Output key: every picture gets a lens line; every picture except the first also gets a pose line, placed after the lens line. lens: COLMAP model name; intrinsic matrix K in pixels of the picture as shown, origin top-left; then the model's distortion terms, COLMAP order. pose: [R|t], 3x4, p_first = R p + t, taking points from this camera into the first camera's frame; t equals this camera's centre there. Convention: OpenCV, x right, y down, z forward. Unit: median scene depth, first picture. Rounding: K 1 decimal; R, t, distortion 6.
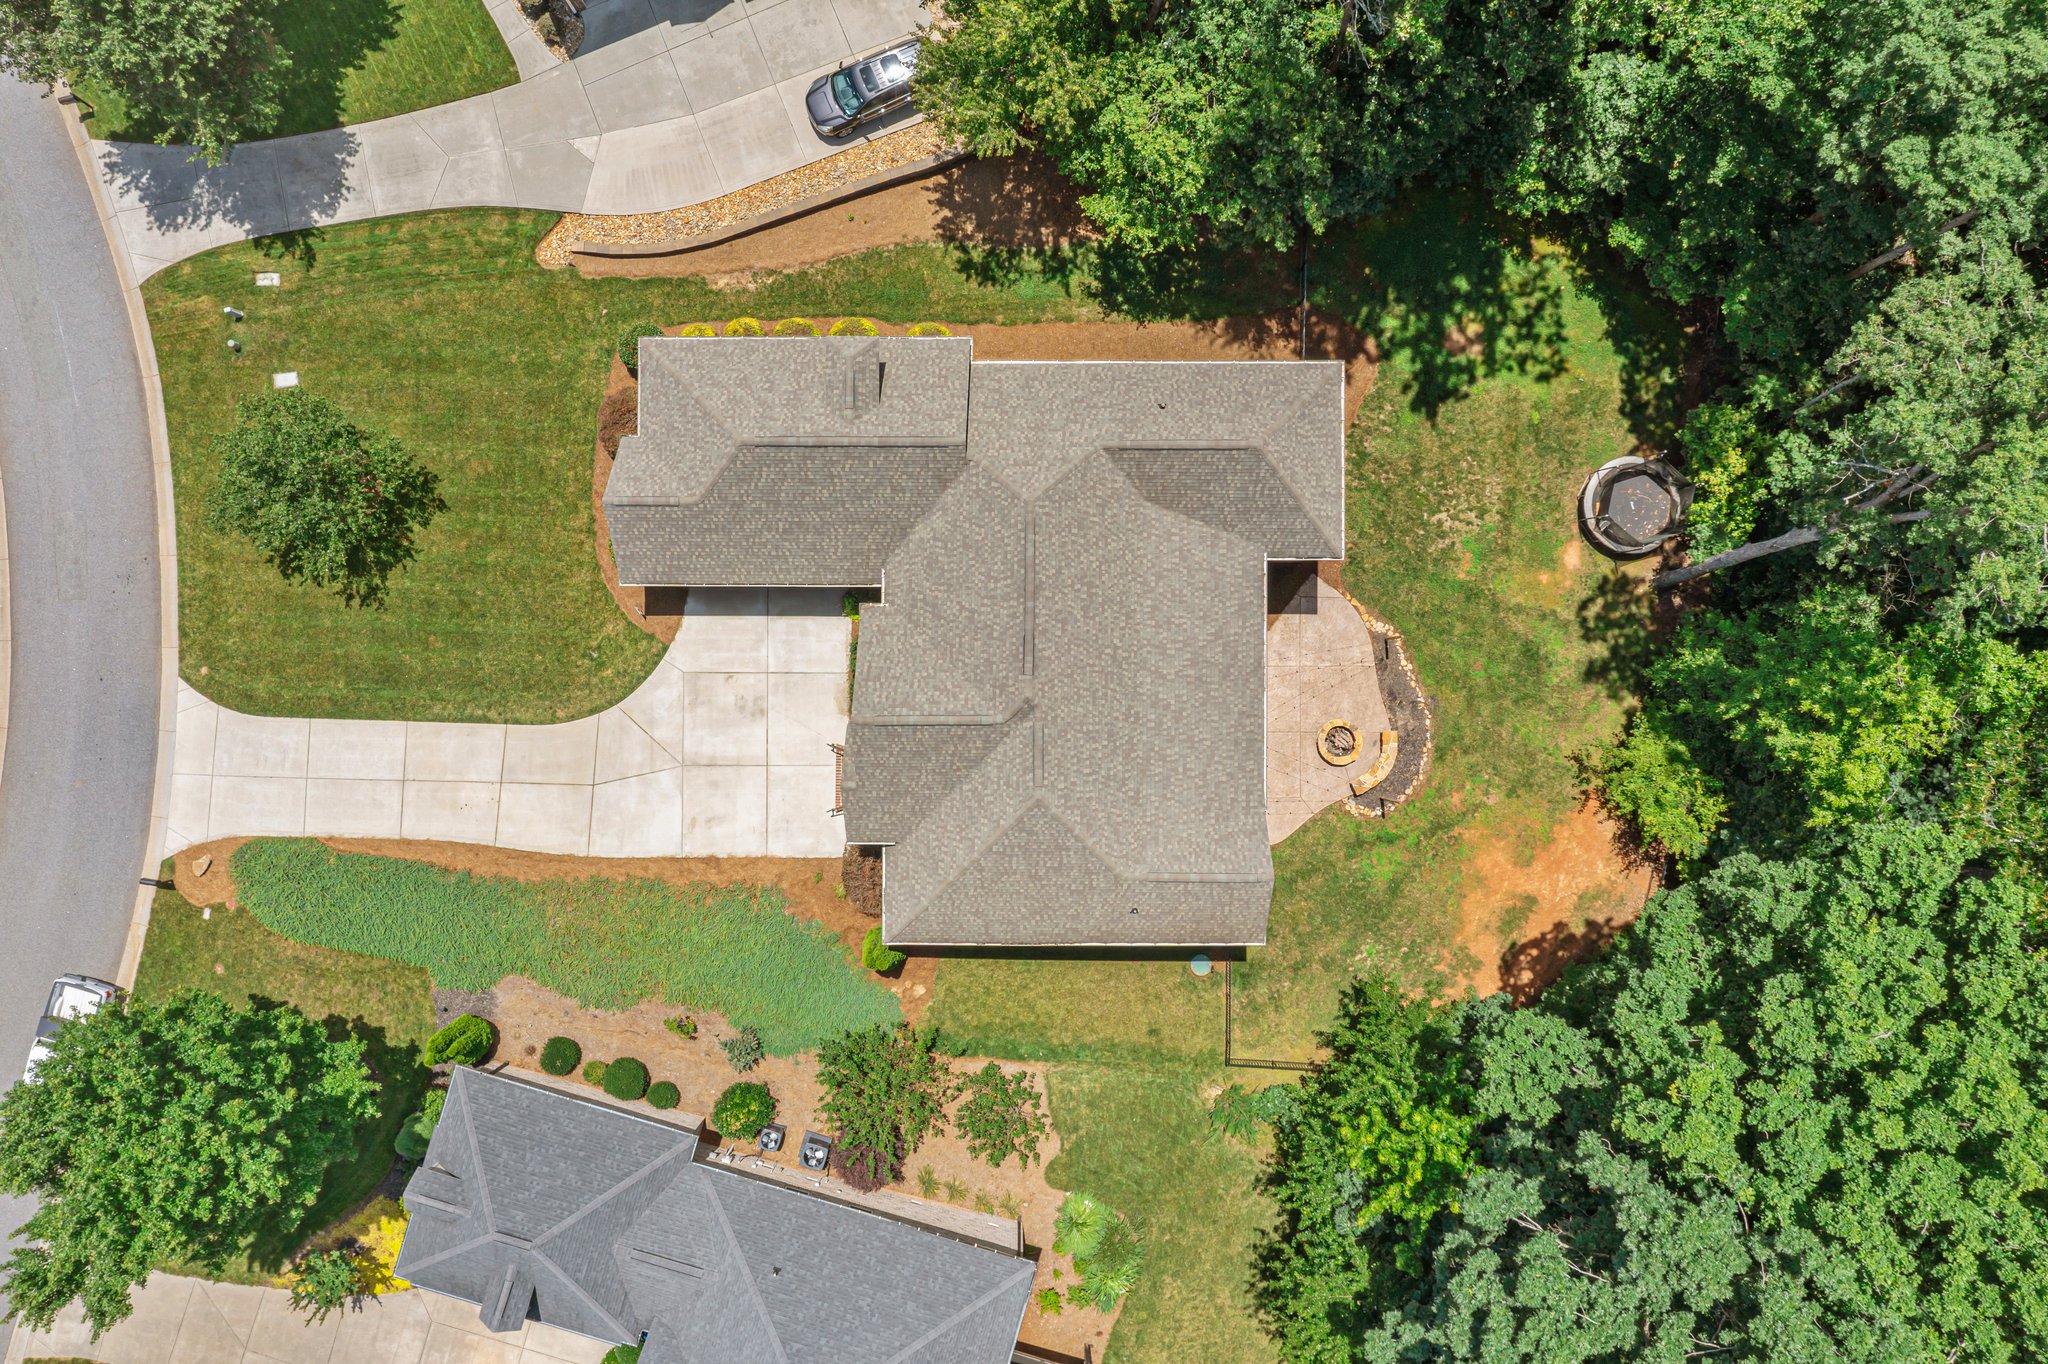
lens RADIAL K [[1638.4, 0, 1014.3], [0, 1638.4, 718.5], [0, 0, 1]] dist [-0.010452, 0.001183]
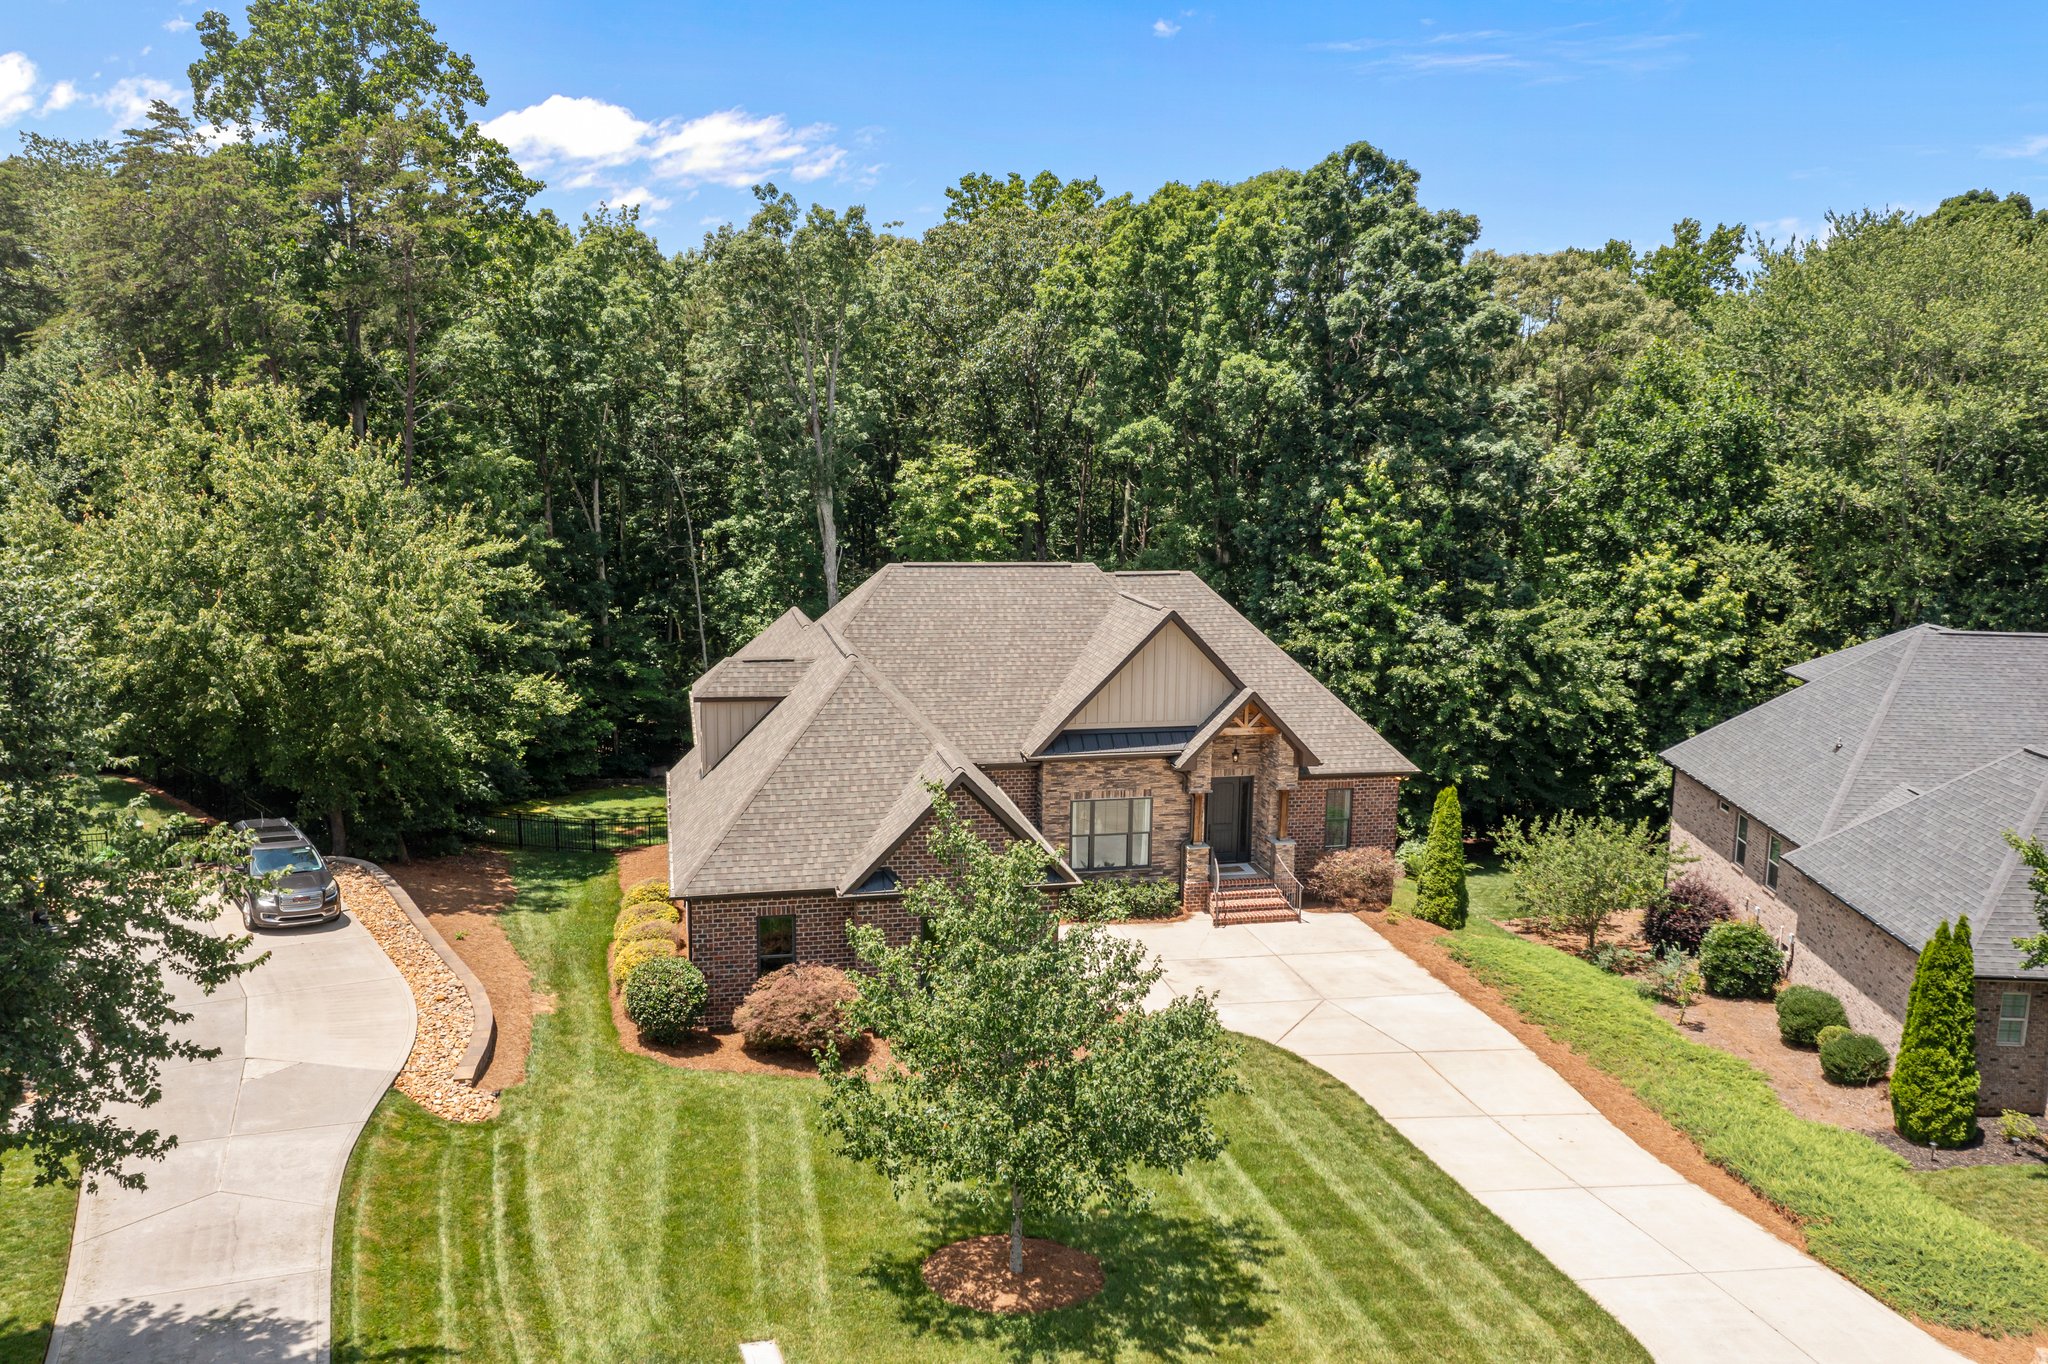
lens RADIAL K [[1613.9, 0, 1018.9], [0, 1613.9, 687.4], [0, 0, 1]] dist [-0.010557, -0.000662]
pose [[-0.218416, -0.166614, 0.961527, -0.763147], [0.975614, -0.015350, 0.218956, -0.223607], [-0.021722, 0.985903, 0.165903, 0.777714]]
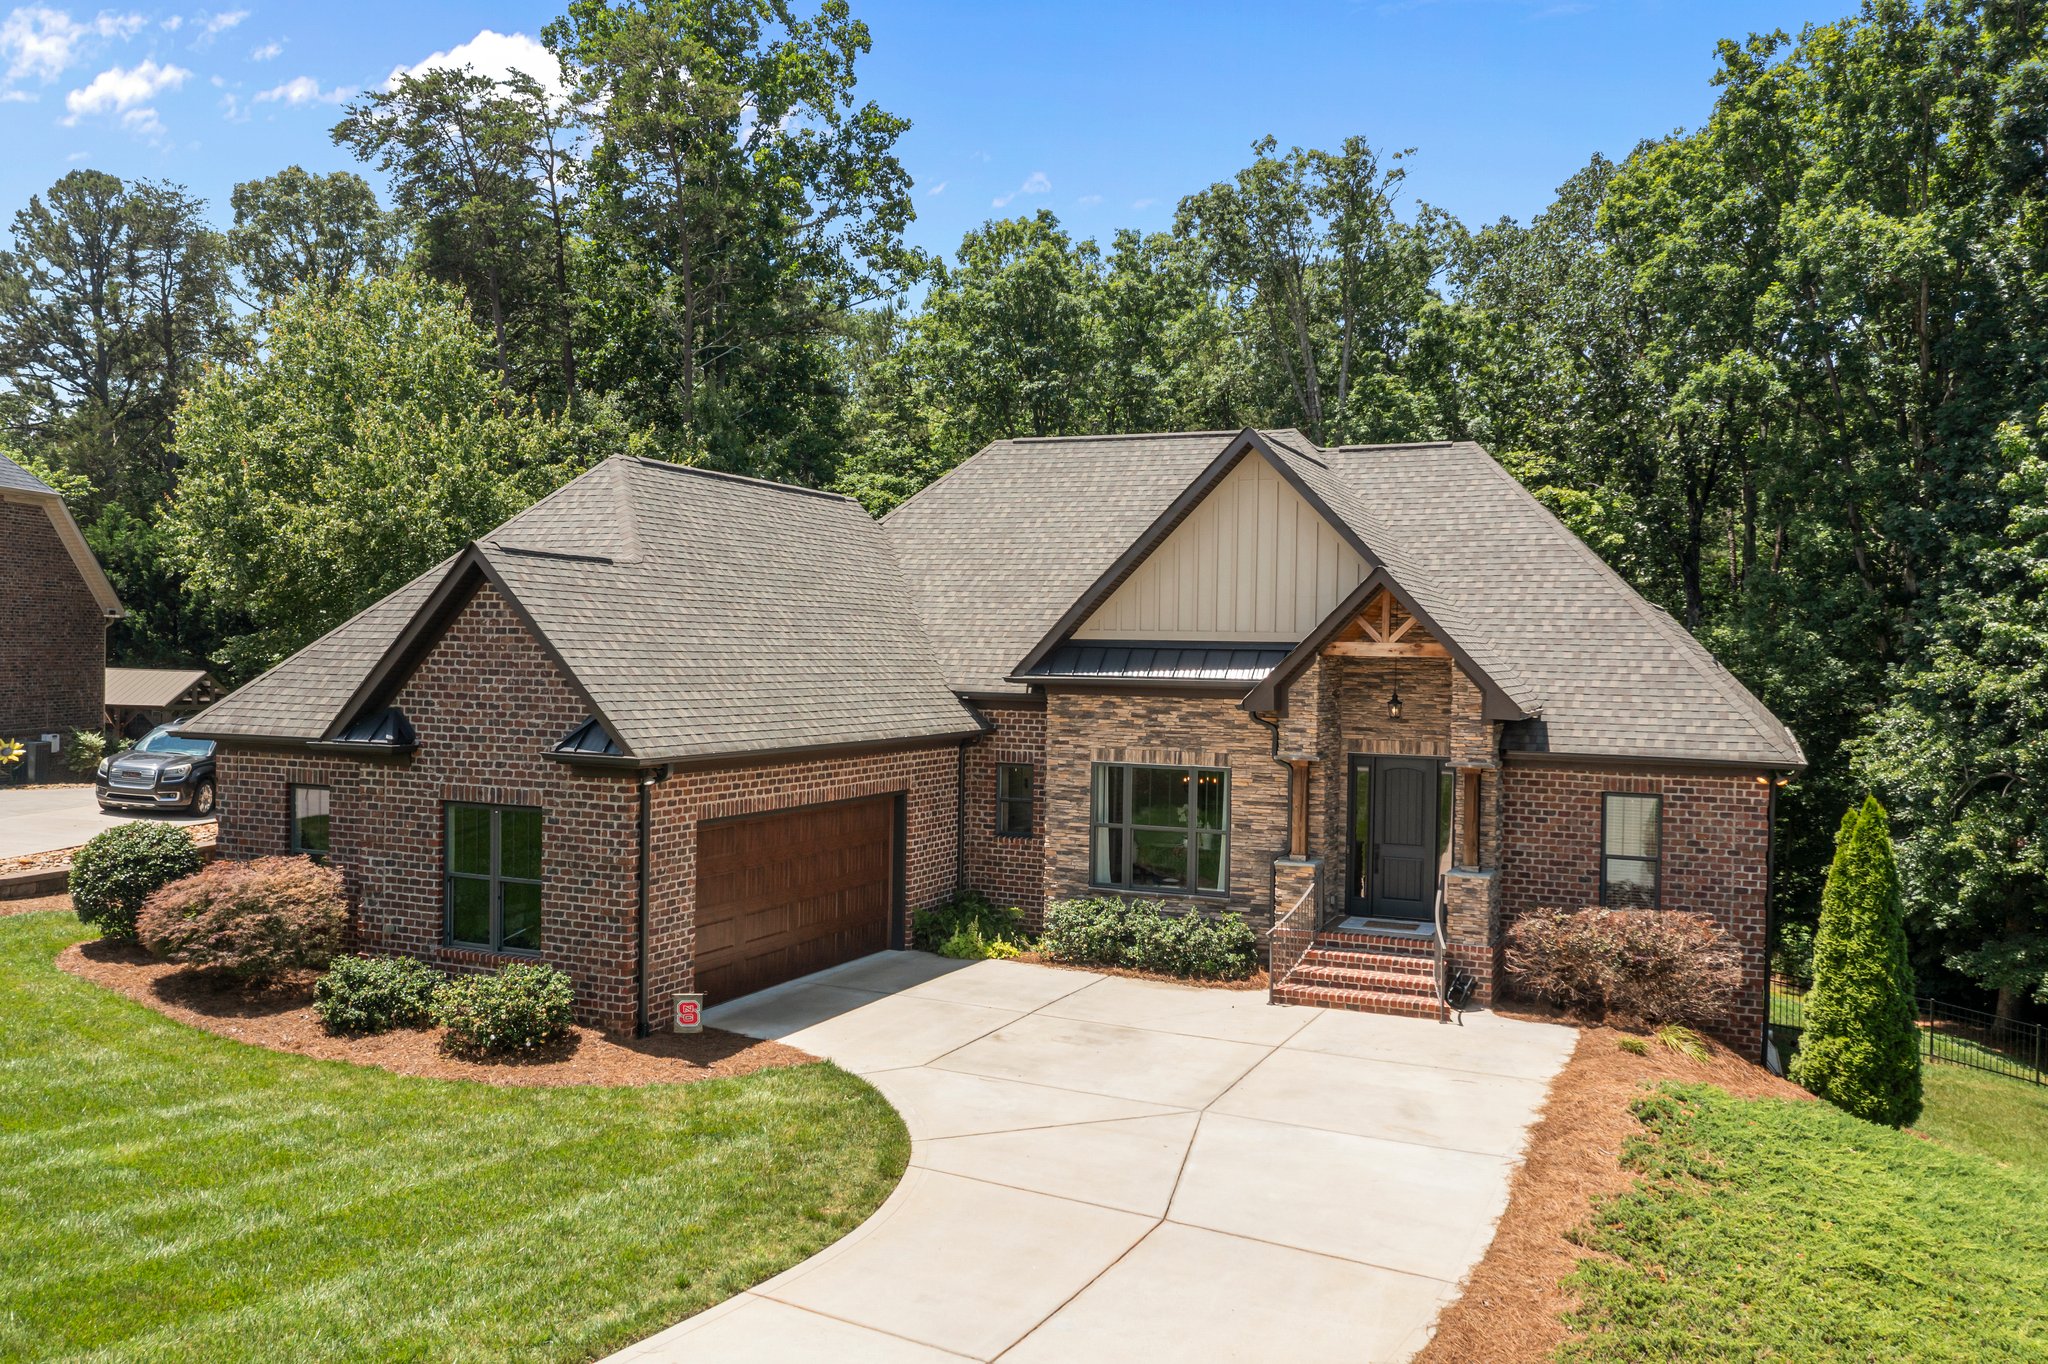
lens RADIAL K [[1613.9, 0, 1018.9], [0, 1613.9, 687.4], [0, 0, 1]] dist [-0.010557, -0.000662]
pose [[0.409721, -0.008695, 0.912170, -0.478723], [0.911795, 0.034100, -0.409227, 0.114639], [-0.027547, 0.999381, 0.021900, 0.918984]]
